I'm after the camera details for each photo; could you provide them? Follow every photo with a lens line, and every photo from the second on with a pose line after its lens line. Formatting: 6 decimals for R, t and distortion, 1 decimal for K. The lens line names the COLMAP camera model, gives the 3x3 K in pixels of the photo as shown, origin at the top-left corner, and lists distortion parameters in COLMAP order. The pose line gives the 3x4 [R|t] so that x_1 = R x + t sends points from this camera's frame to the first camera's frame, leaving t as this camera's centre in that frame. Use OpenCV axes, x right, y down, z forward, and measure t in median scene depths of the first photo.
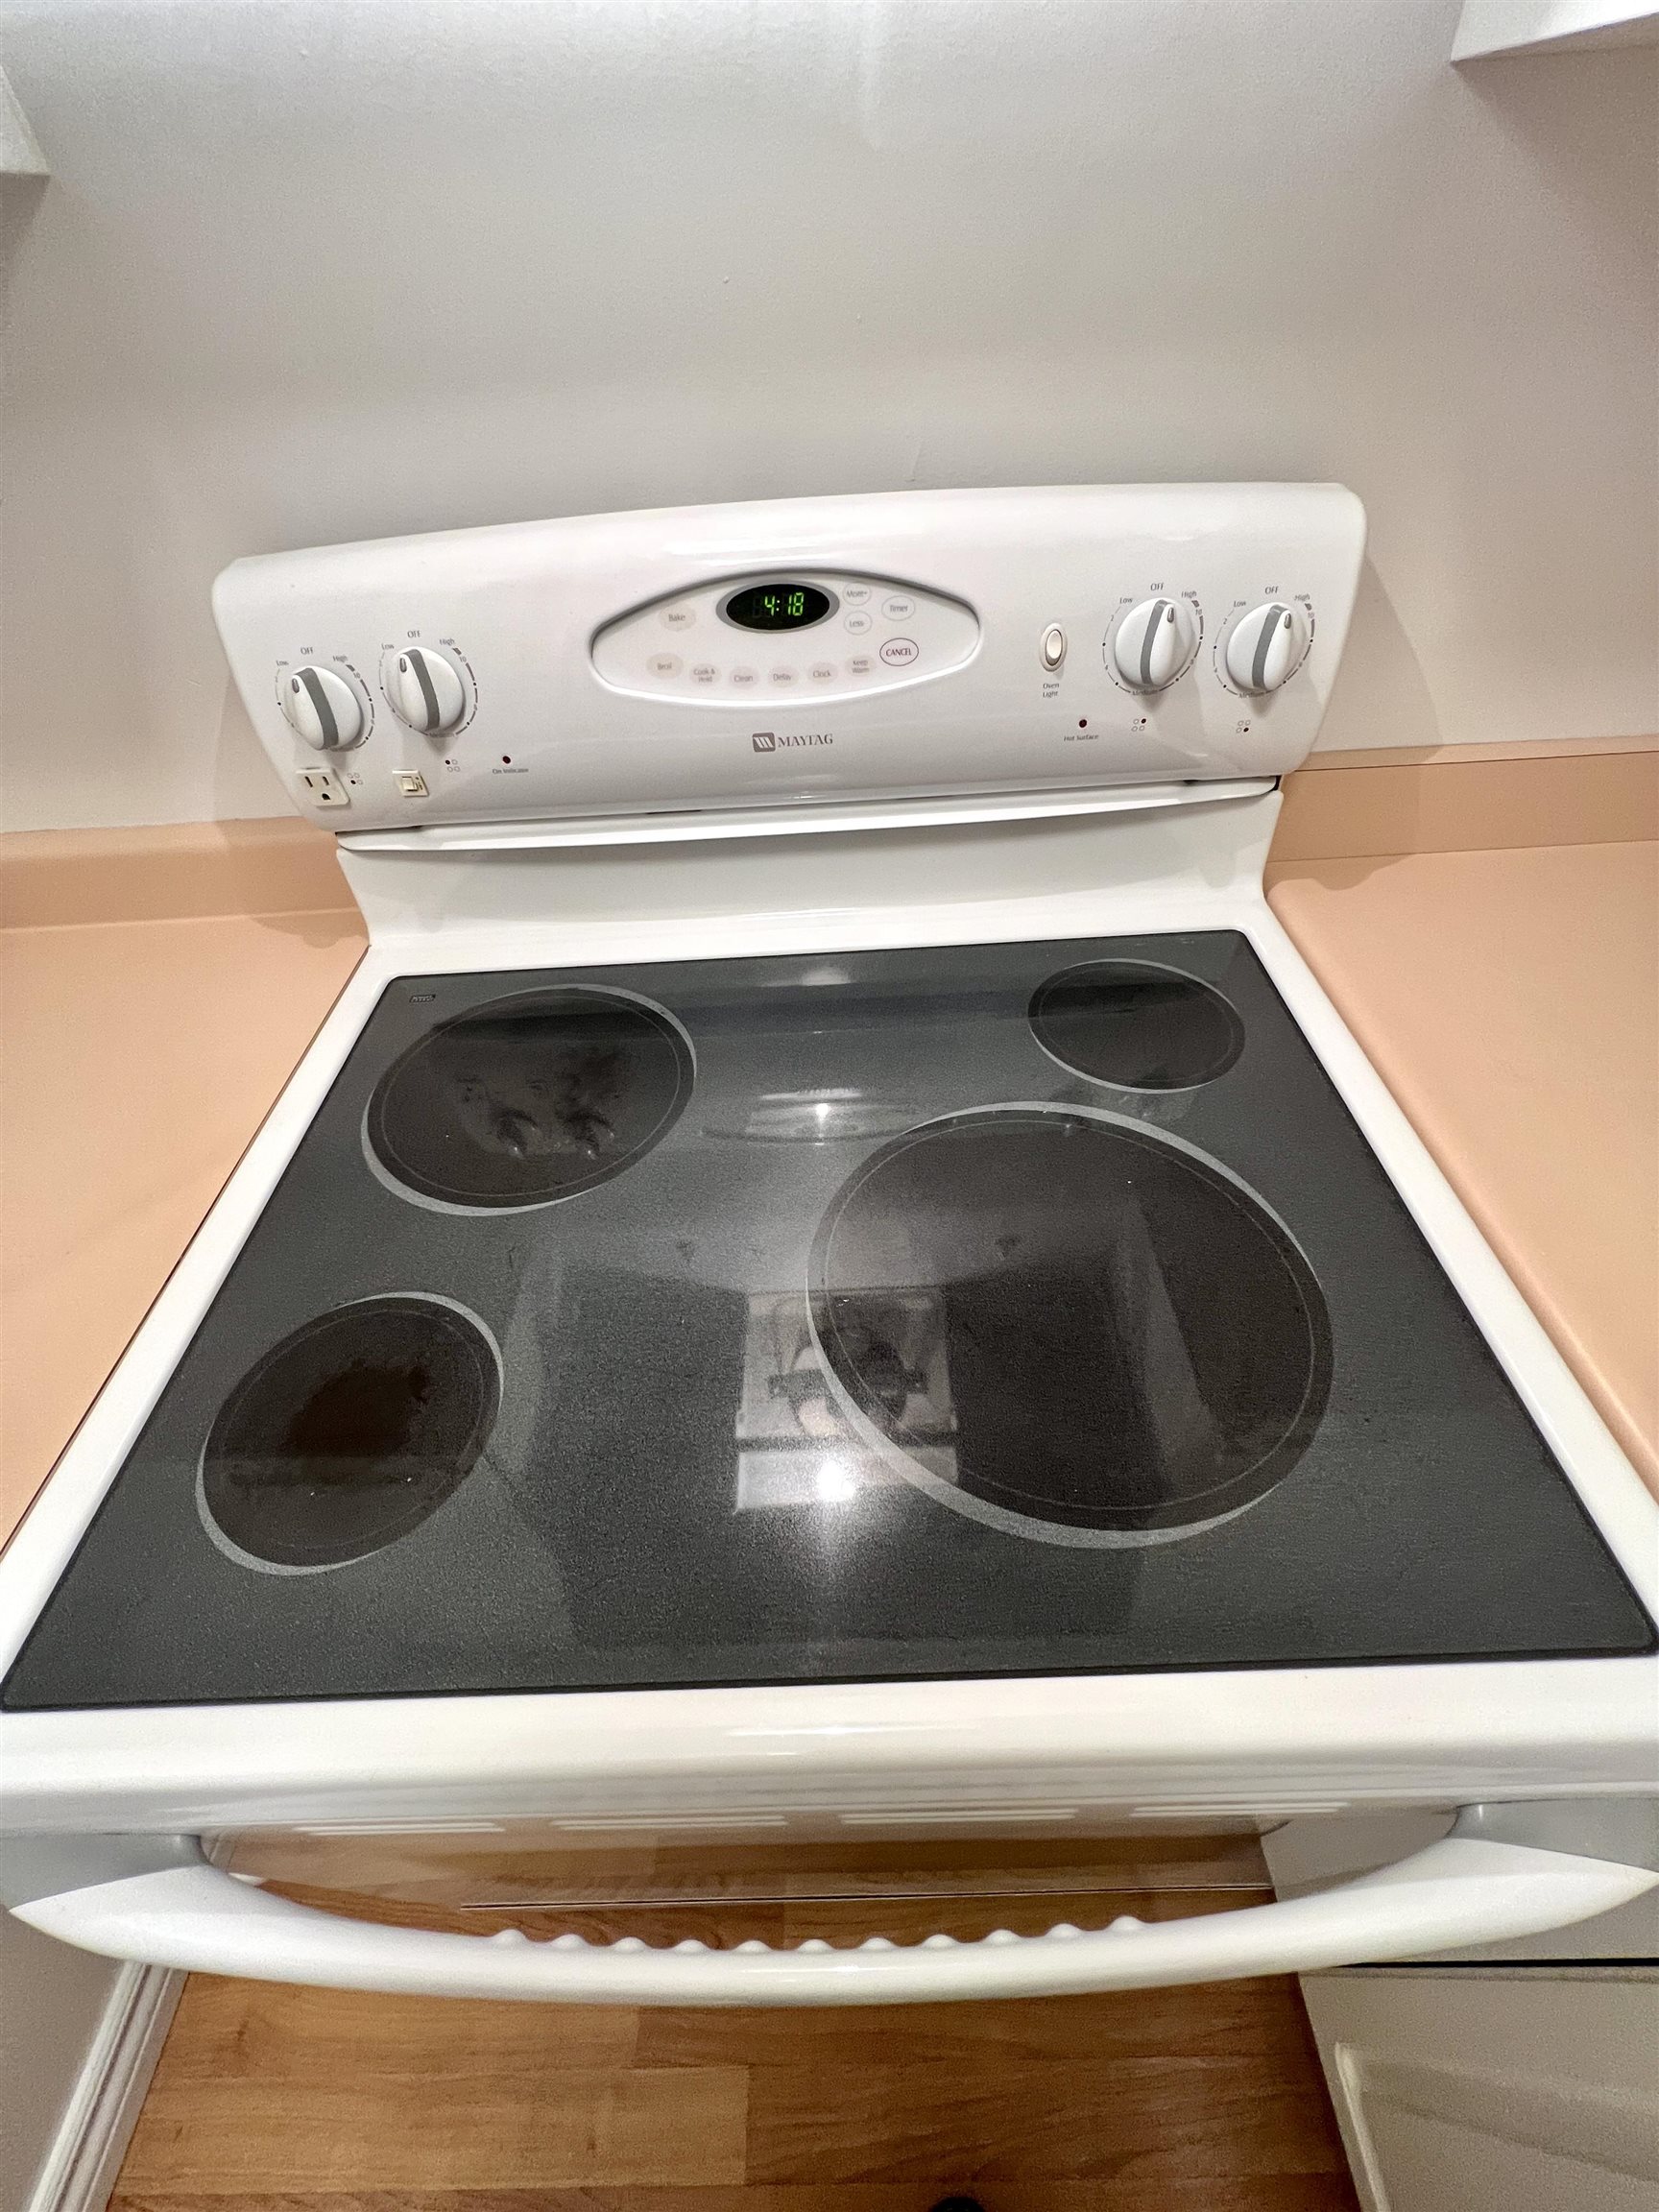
lens RADIAL K [[883.1, 0, 833.1], [0, 883.1, 1122.7], [0, 0, 1]] dist [-0.004483, -0.000148]
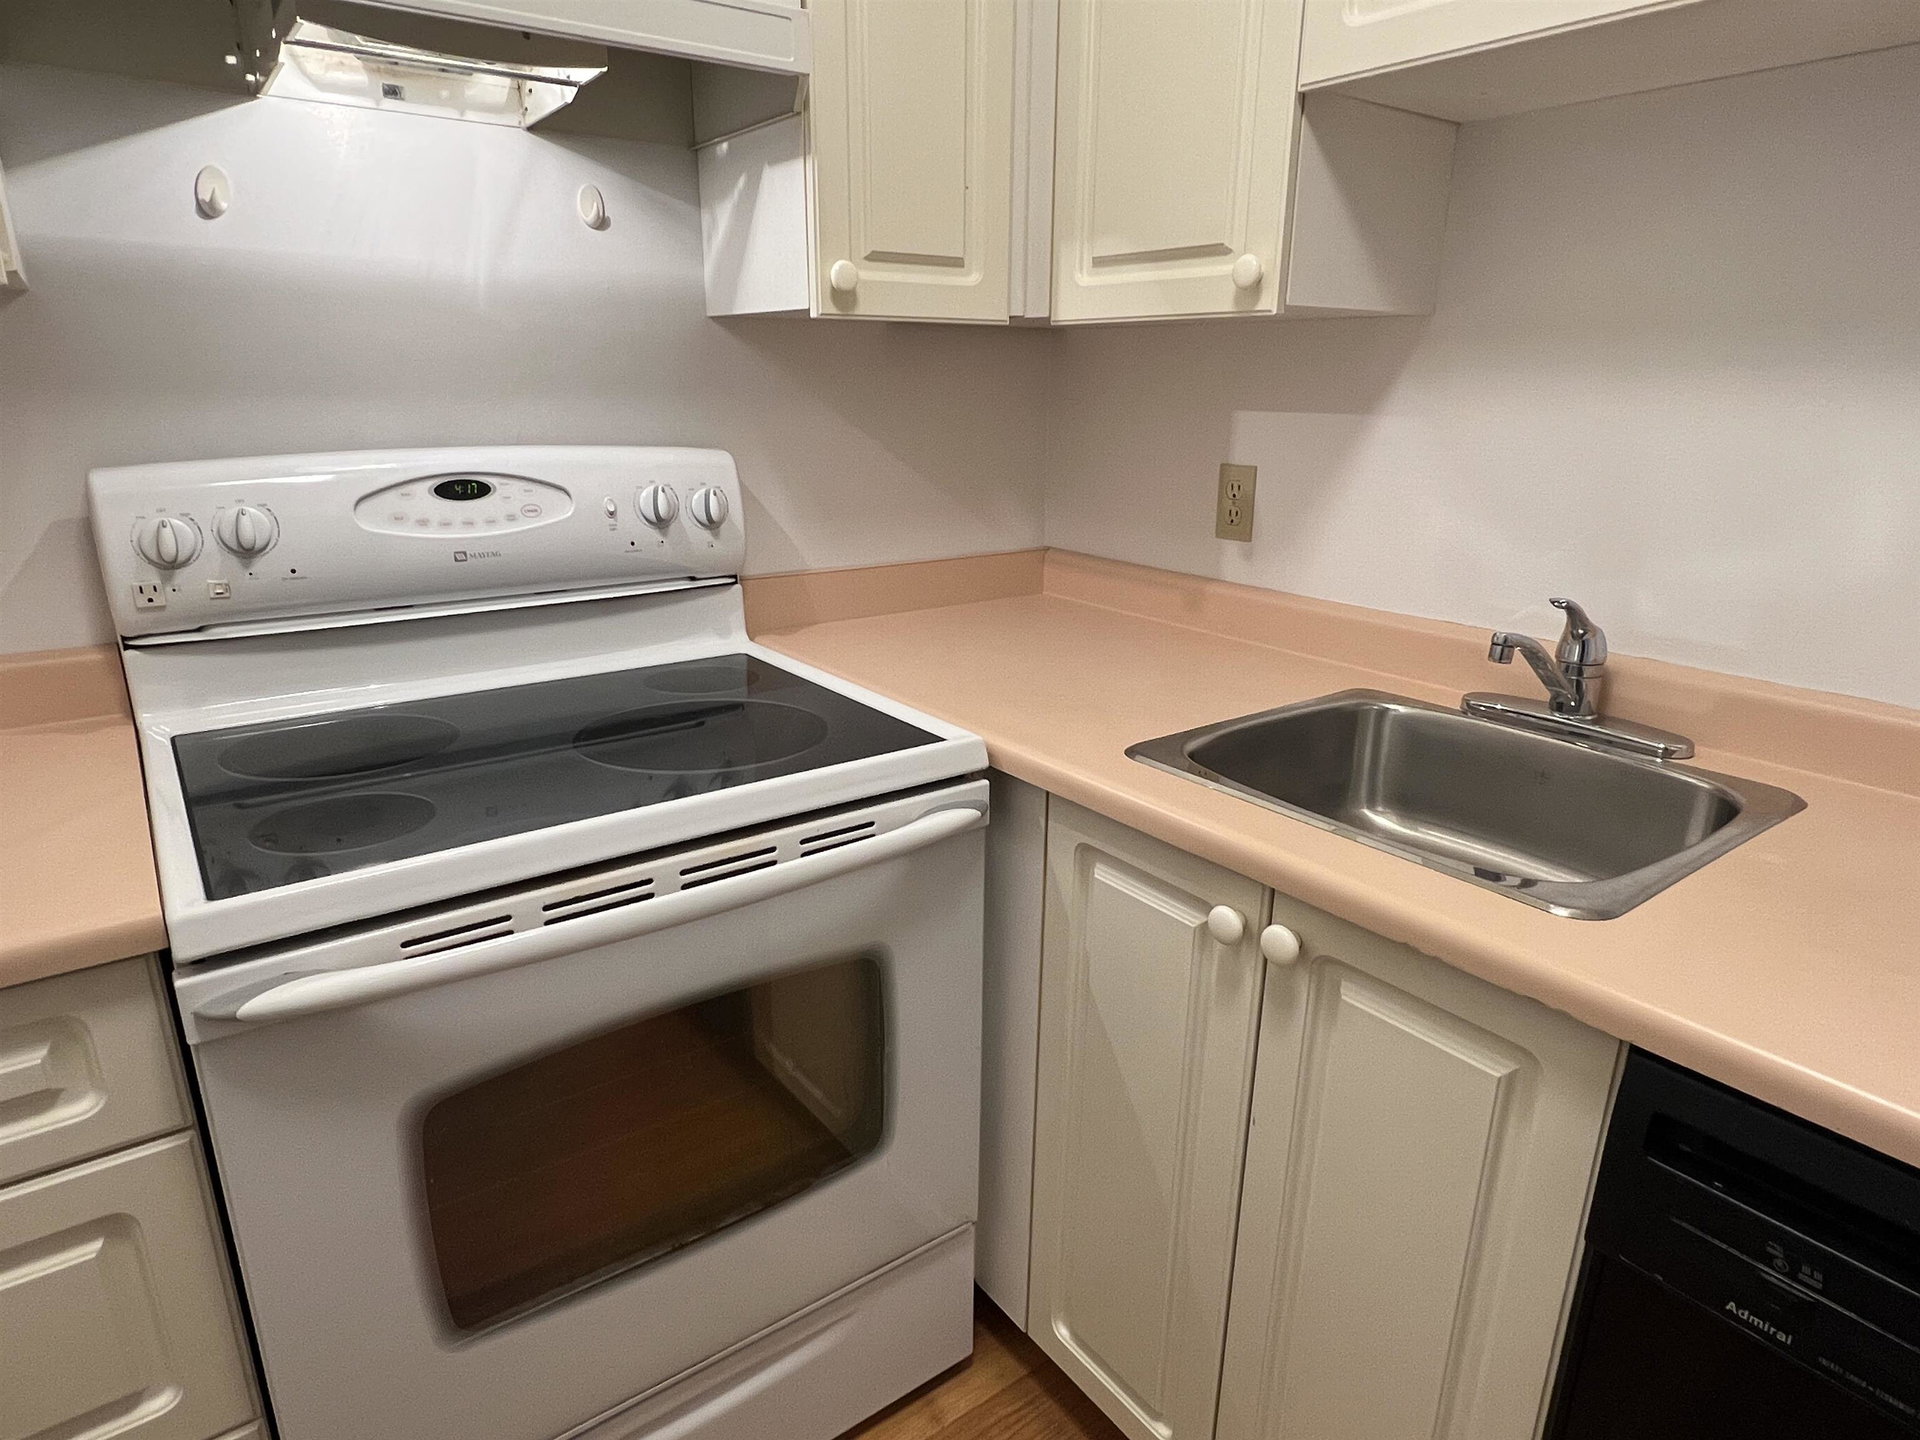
lens RADIAL K [[1124.8, 0, 951.8], [0, 1124.8, 728.0], [0, 0, 1]] dist [-0.002246, 0.000102]
pose [[0.803921, -0.119368, 0.582634, -0.664409], [0.393594, 0.841212, -0.370739, 1.120261], [-0.445864, 0.527366, 0.723250, -0.919417]]
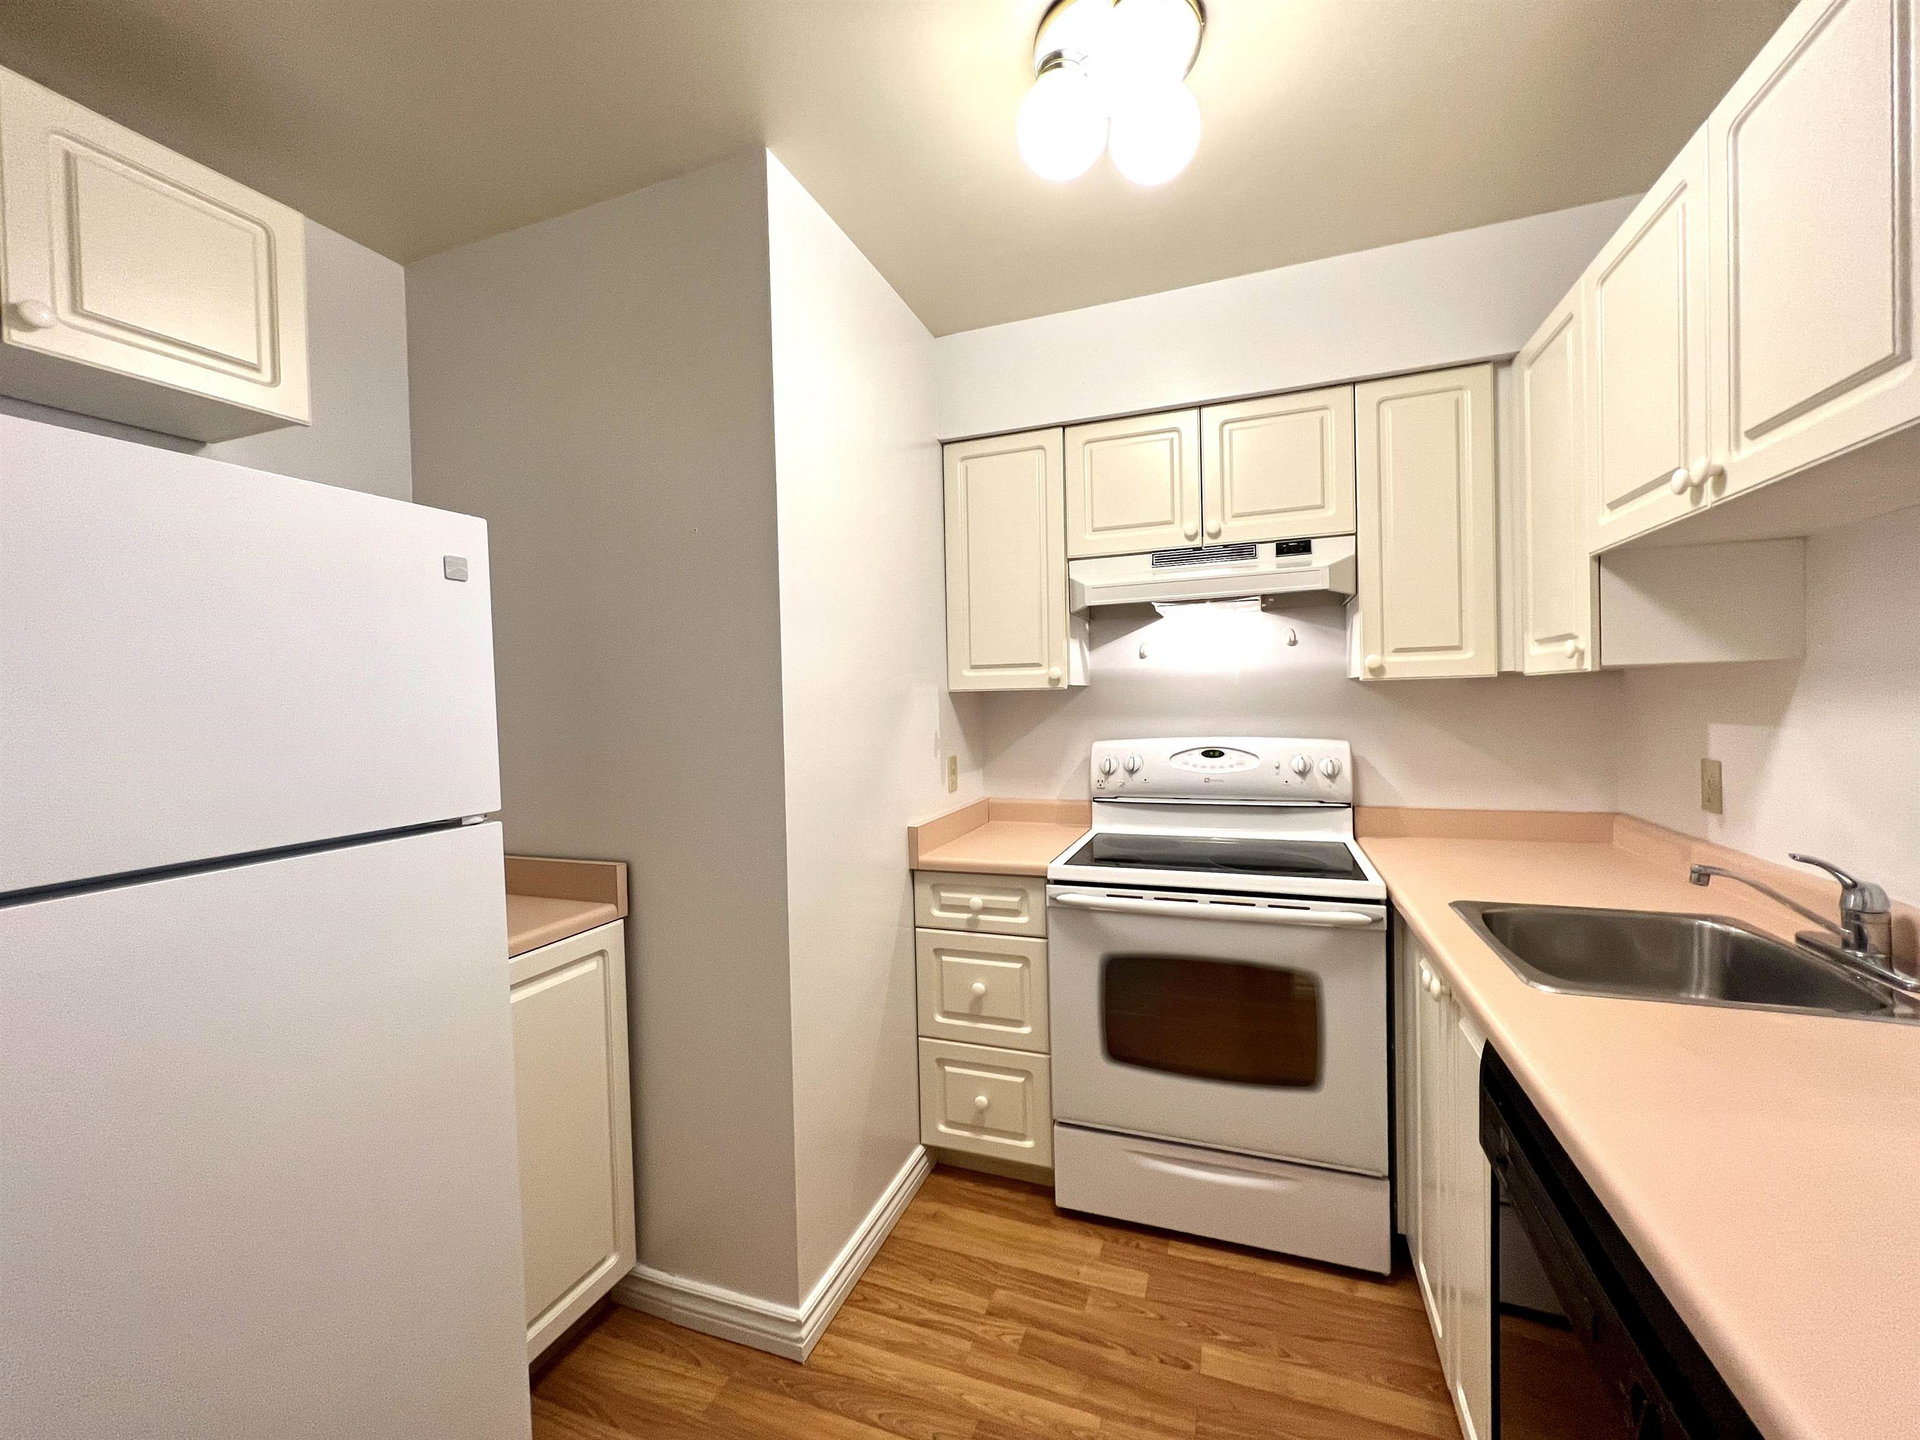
lens RADIAL K [[770.0, 0, 971.8], [0, 770.0, 714.4], [0, 0, 1]] dist [-0.007247, 0.000677]
pose [[0.939852, 0.038394, -0.339416, 0.108623], [-0.265444, 0.707475, -0.654995, 2.186509], [0.214981, 0.705695, 0.675113, -2.085557]]
